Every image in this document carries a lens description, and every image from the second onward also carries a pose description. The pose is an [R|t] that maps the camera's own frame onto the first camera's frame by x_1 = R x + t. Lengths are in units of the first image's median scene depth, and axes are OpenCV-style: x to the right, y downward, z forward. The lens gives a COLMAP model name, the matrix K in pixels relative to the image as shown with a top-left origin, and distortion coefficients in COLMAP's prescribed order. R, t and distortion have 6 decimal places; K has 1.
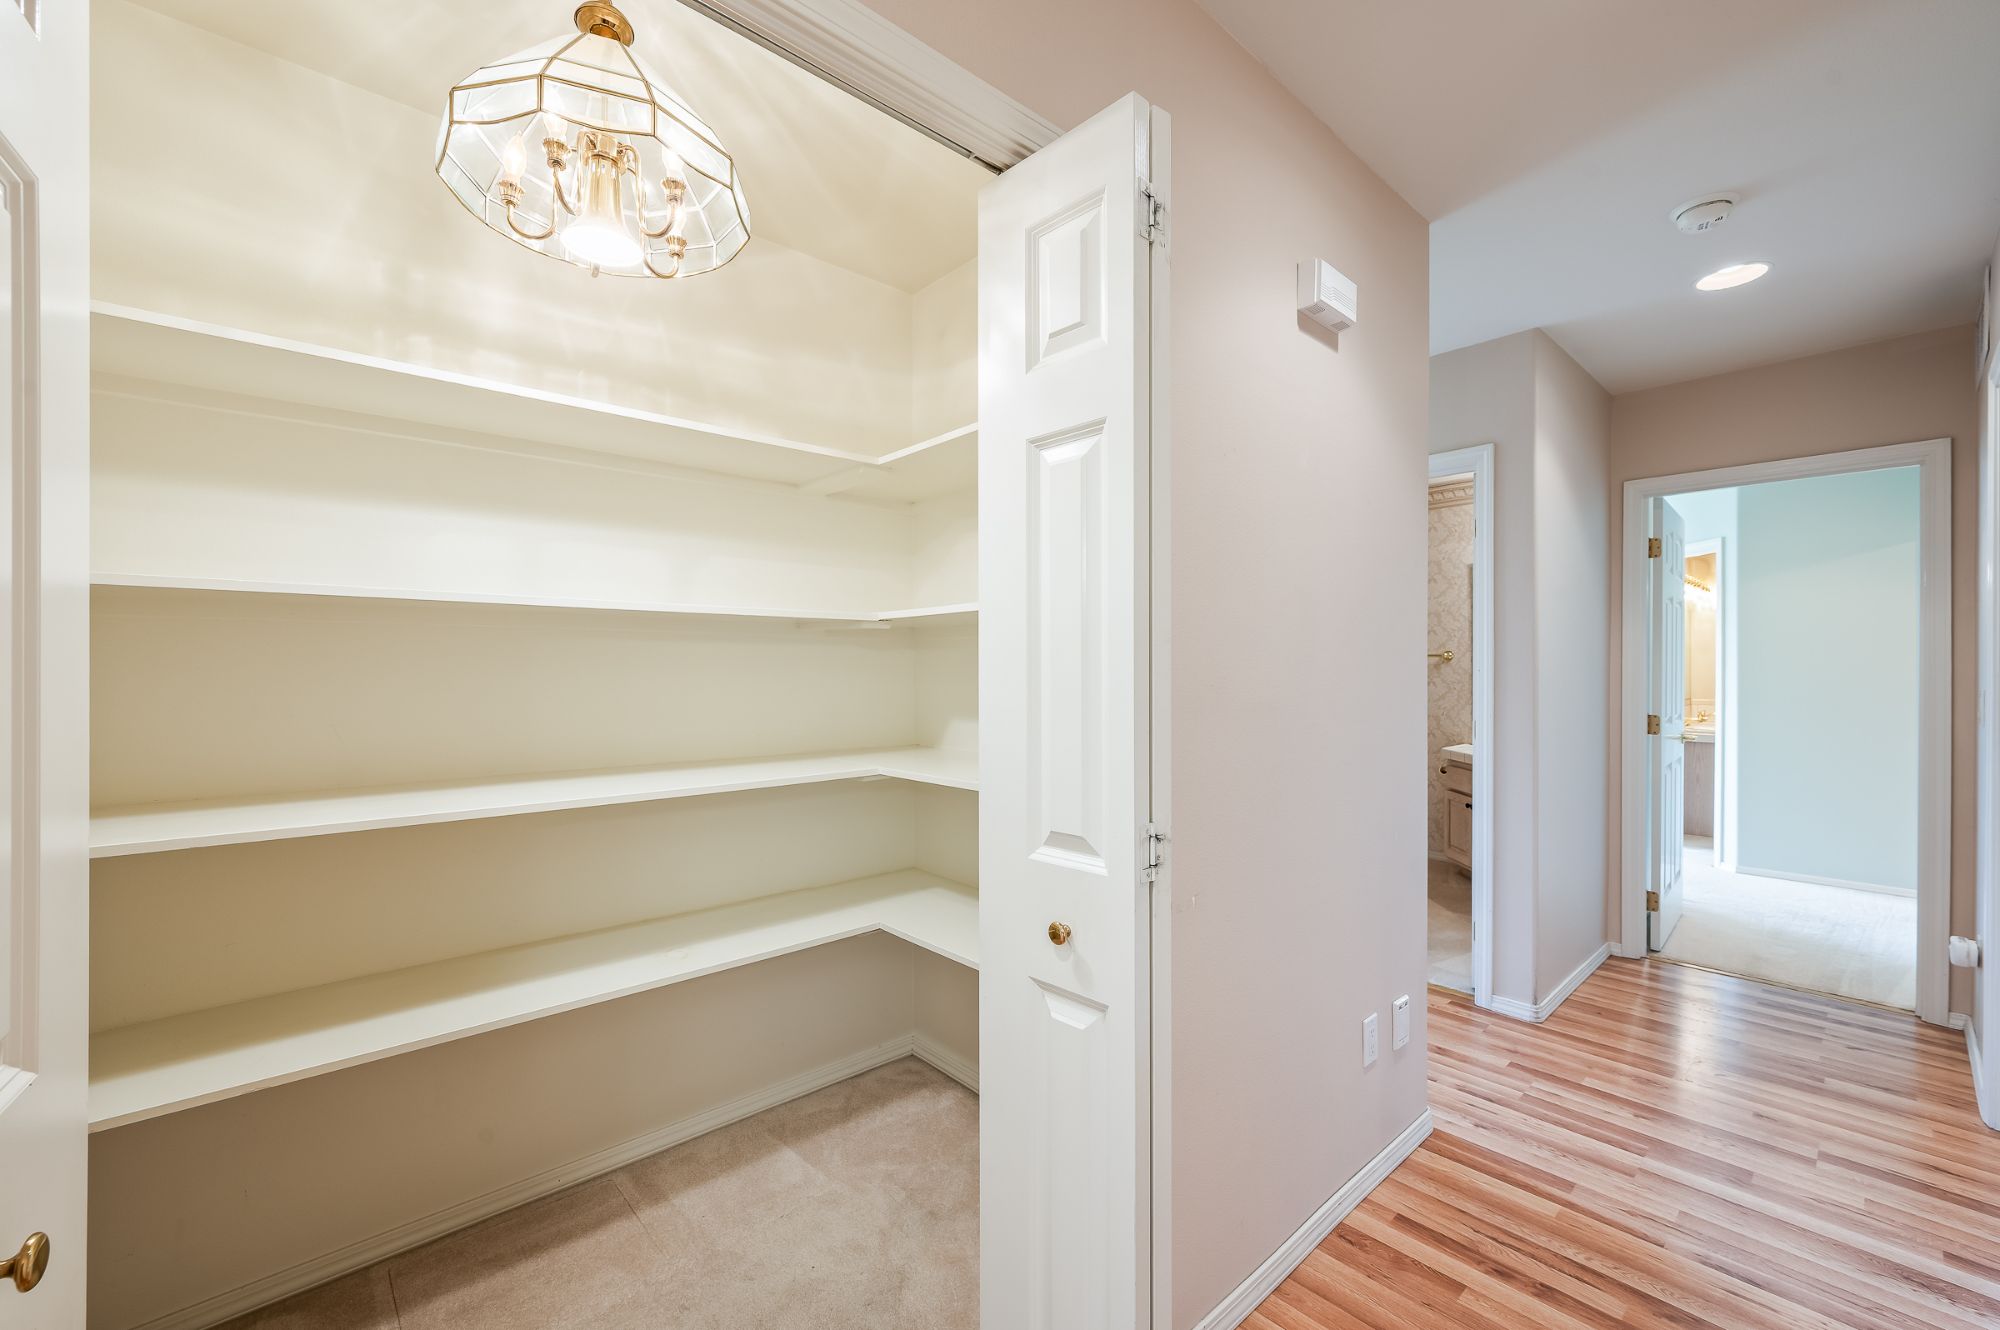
lens RADIAL K [[801.5, 0, 999.4], [0, 801.5, 664.2], [0, 0, 1]] dist [-0.003309, 0.000609]
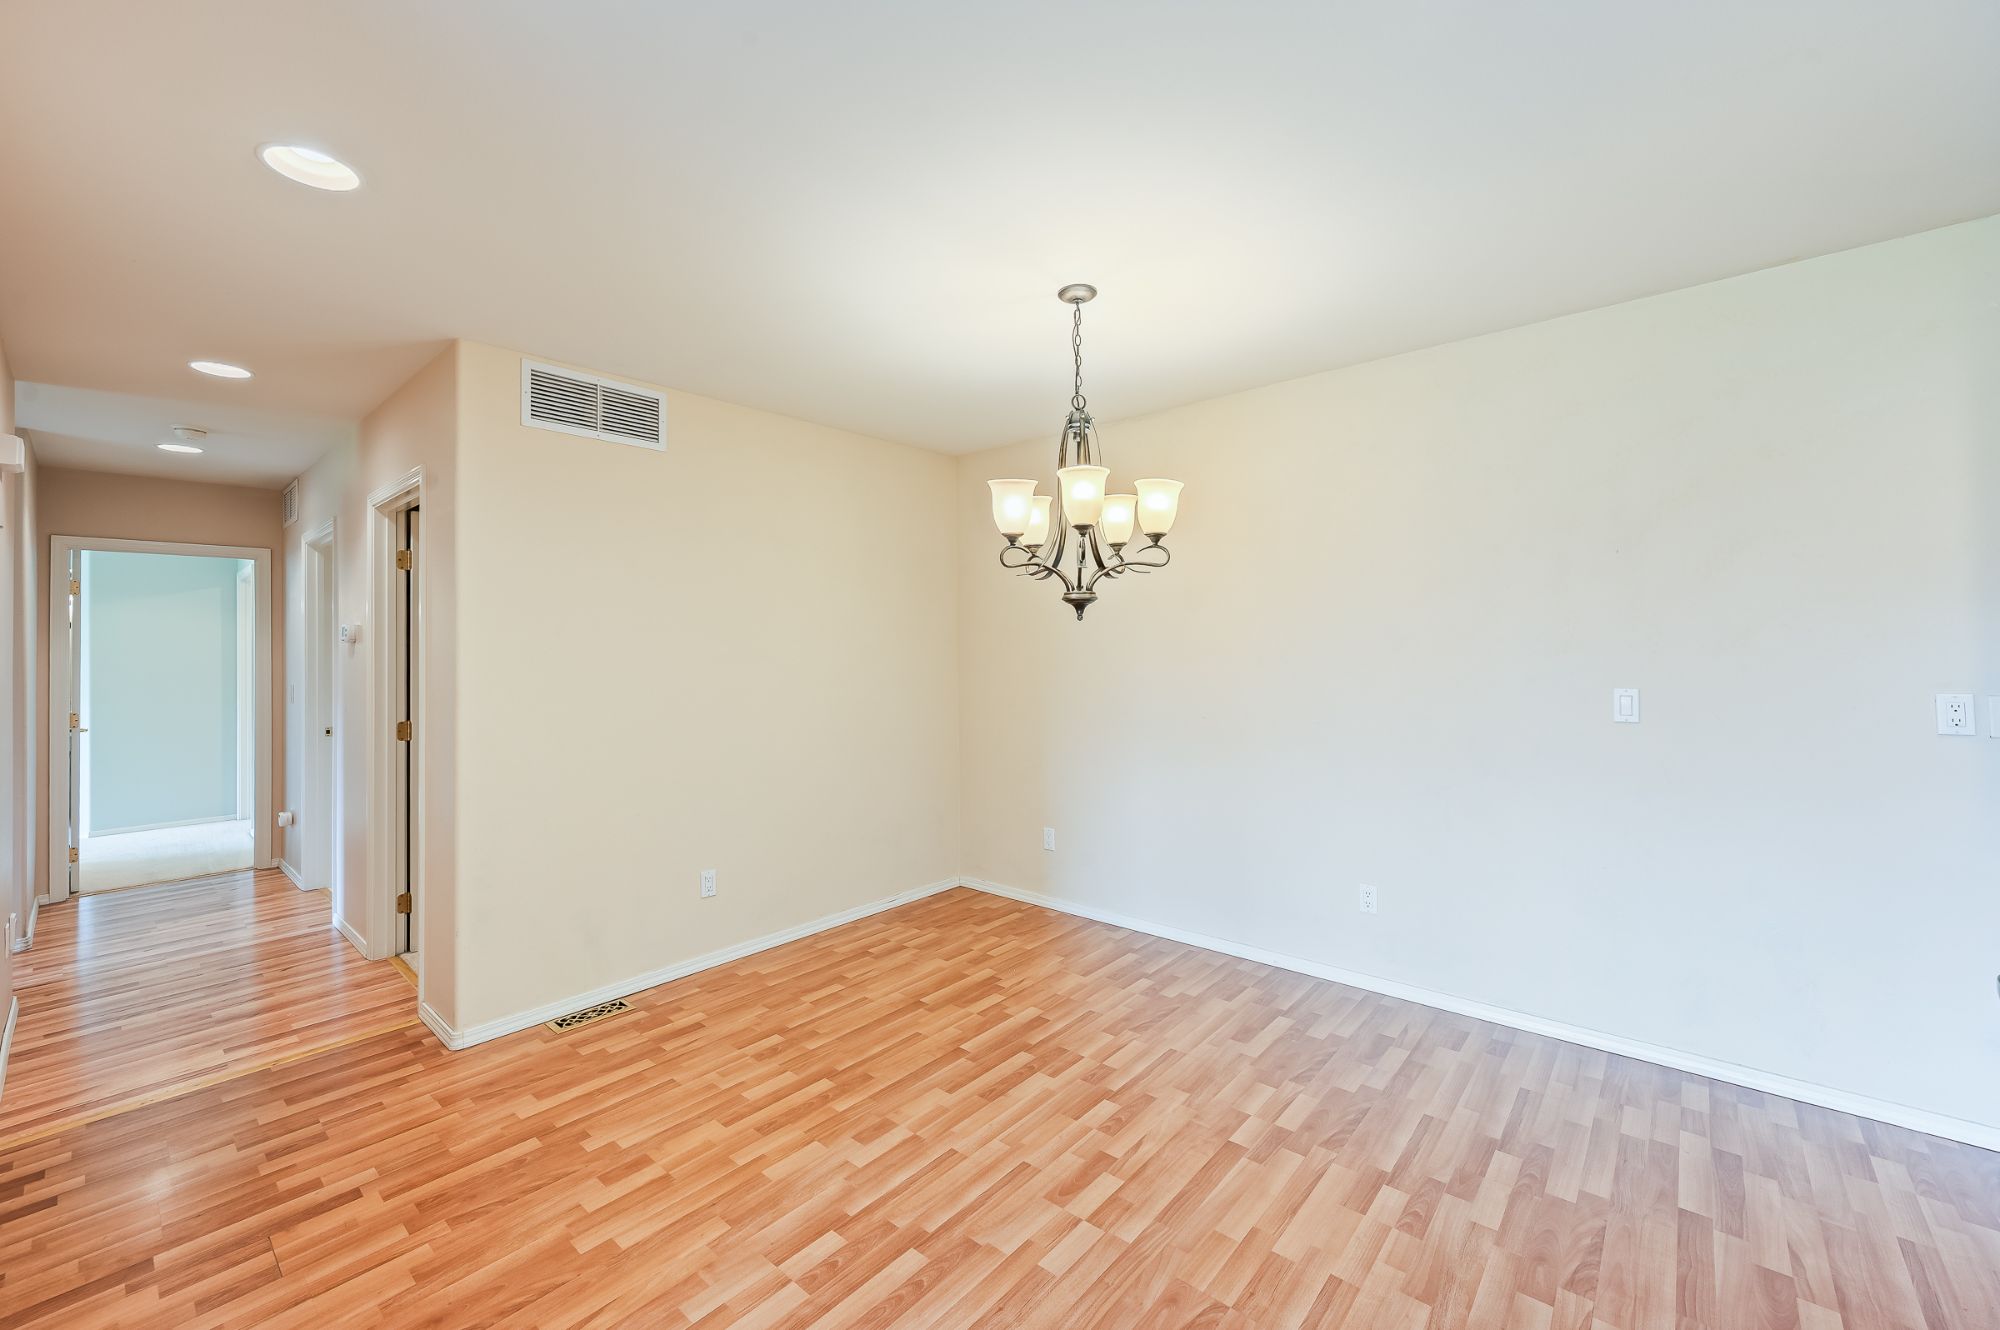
lens RADIAL K [[801.5, 0, 996.8], [0, 801.5, 649.3], [0, 0, 1]] dist [-0.003309, 0.000609]
pose [[-0.131719, 0.000313, 0.991287, -0.704163], [0.010871, 0.999940, 0.001129, -0.028650], [-0.991227, 0.010924, -0.131715, -0.345982]]
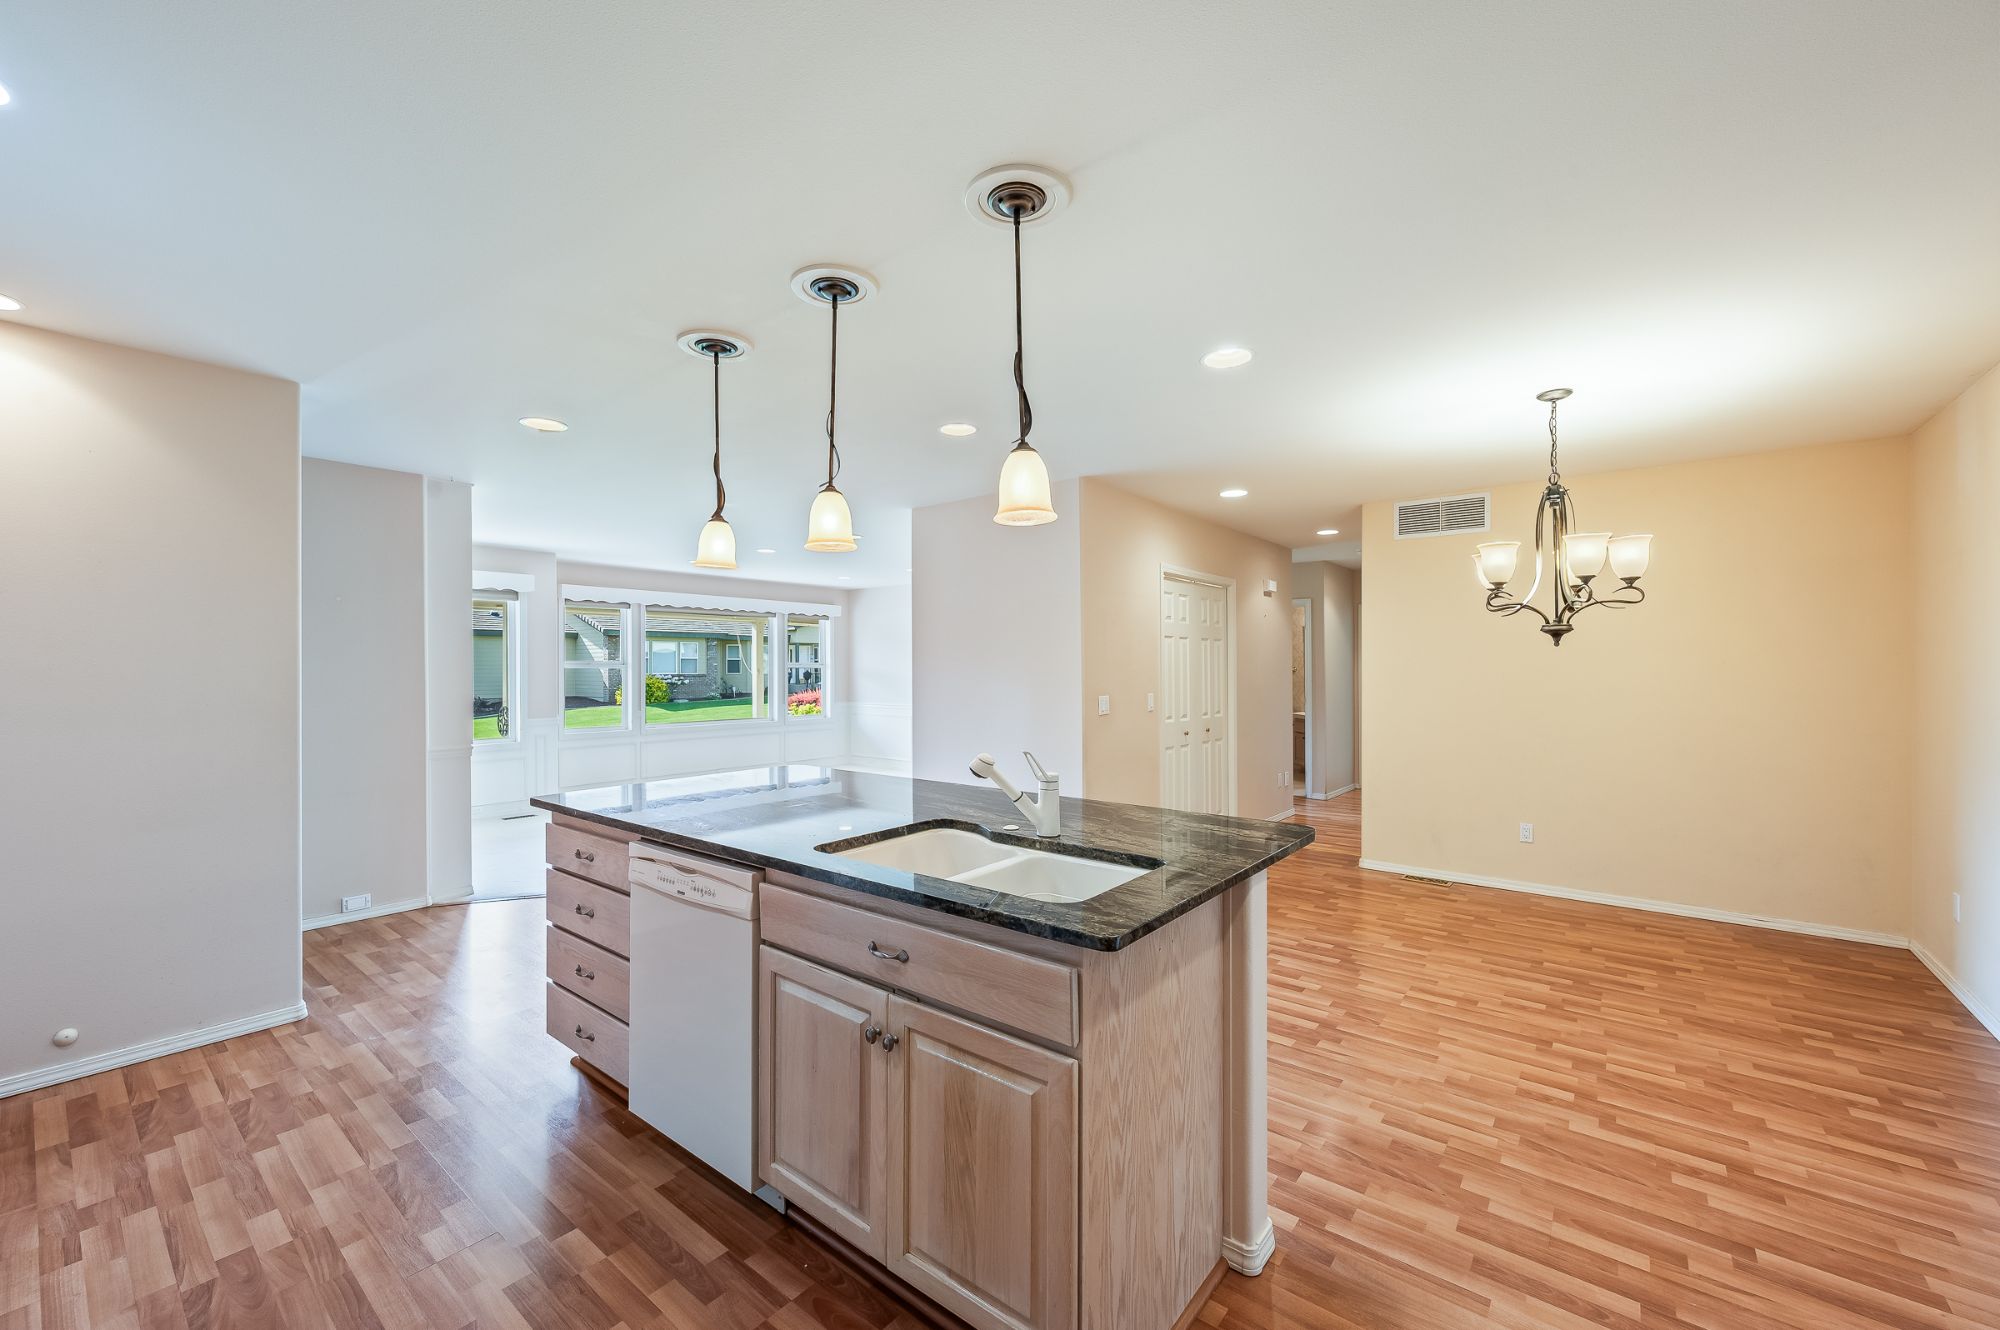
lens RADIAL K [[801.5, 0, 999.9], [0, 801.5, 665.9], [0, 0, 1]] dist [-0.003309, 0.000609]
pose [[0.985123, -0.008048, 0.171661, -0.825222], [0.008546, 0.999961, -0.002162, -0.039920], [-0.171637, 0.003597, 0.985154, -1.386653]]
